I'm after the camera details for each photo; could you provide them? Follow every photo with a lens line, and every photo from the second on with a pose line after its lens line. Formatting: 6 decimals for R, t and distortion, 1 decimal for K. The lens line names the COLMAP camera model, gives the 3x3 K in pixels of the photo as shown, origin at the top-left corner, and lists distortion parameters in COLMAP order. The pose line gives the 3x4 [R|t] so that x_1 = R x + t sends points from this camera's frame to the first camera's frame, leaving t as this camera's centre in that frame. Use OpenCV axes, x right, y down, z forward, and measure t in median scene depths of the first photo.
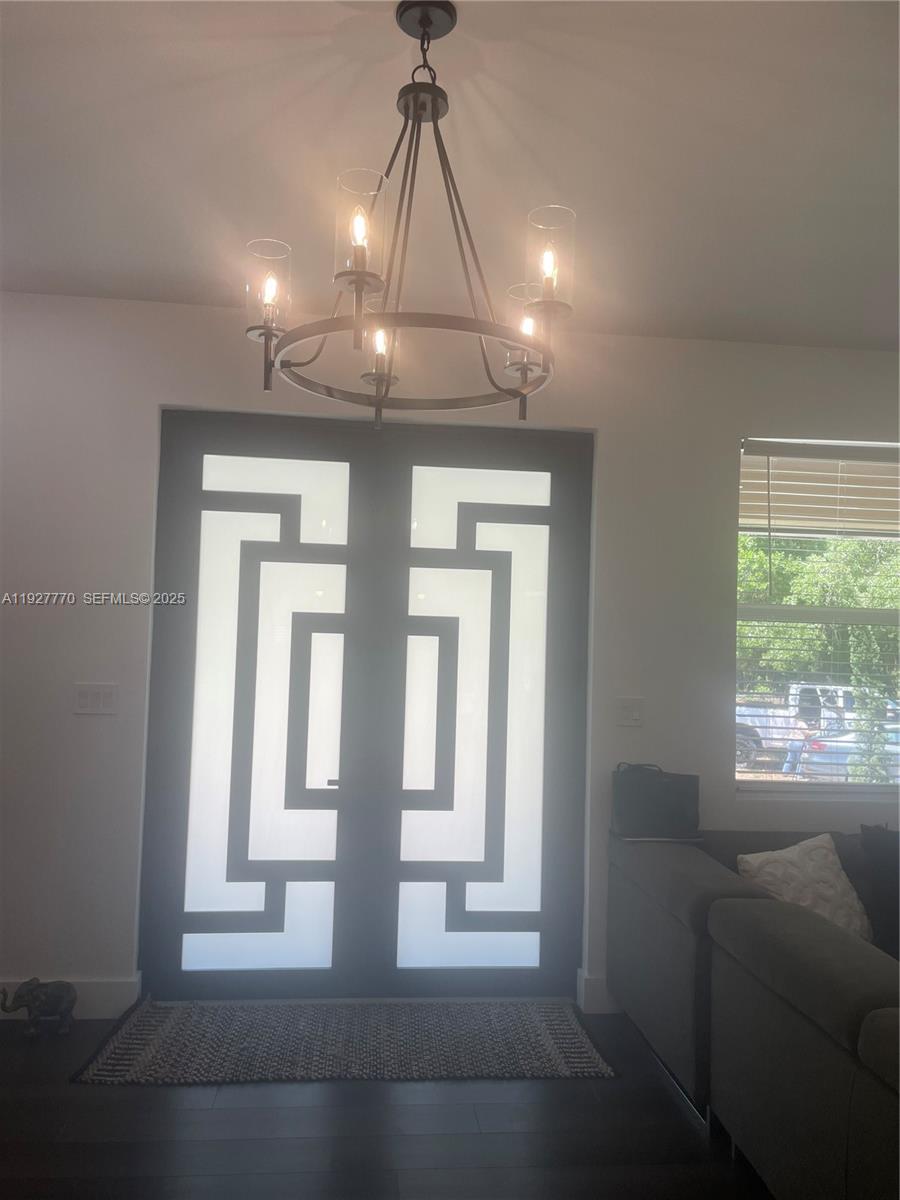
lens RADIAL K [[927.1, 0, 451.3], [0, 927.1, 592.8], [0, 0, 1]] dist [0.052543, -0.034007]
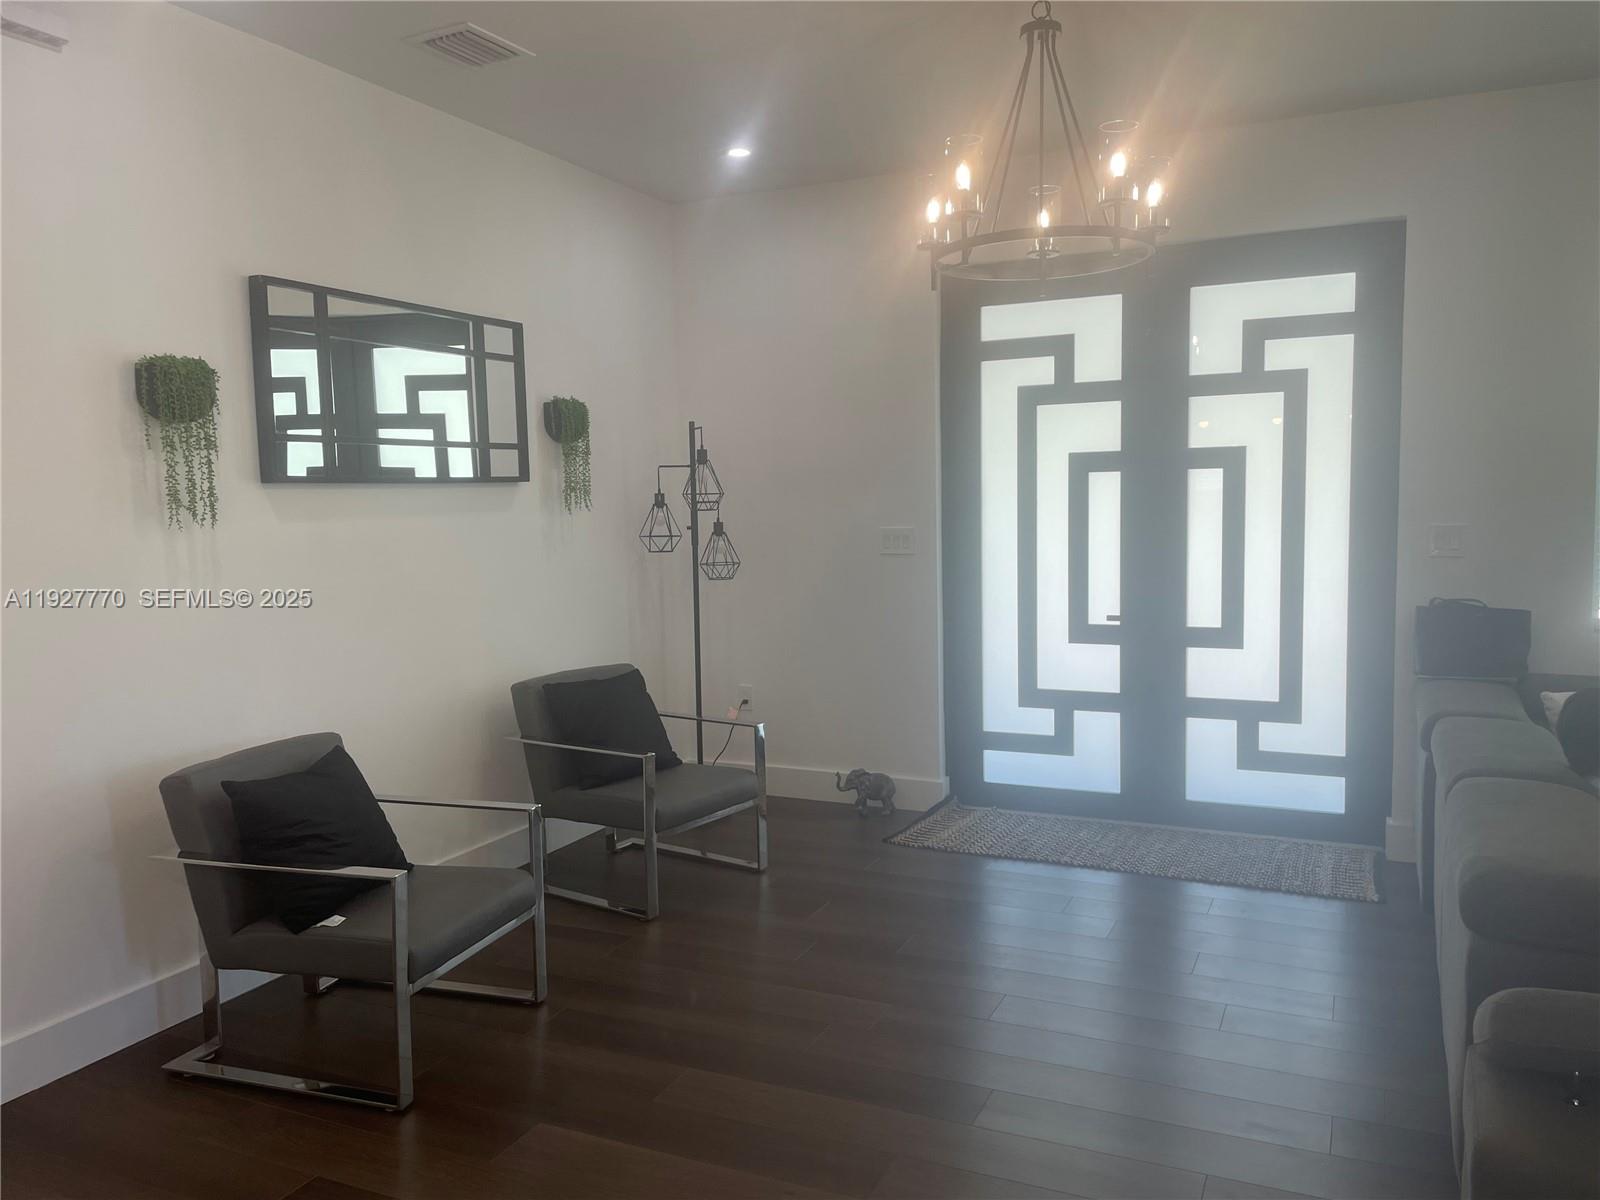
lens RADIAL K [[1236.1, 0, 803.4], [0, 1236.1, 599.9], [0, 0, 1]] dist [0.052543, -0.034007]
pose [[0.852916, -0.004555, -0.522029, 0.290044], [0.073934, 0.990937, 0.112151, 0.006517], [0.516787, -0.134251, 0.845522, -0.320042]]
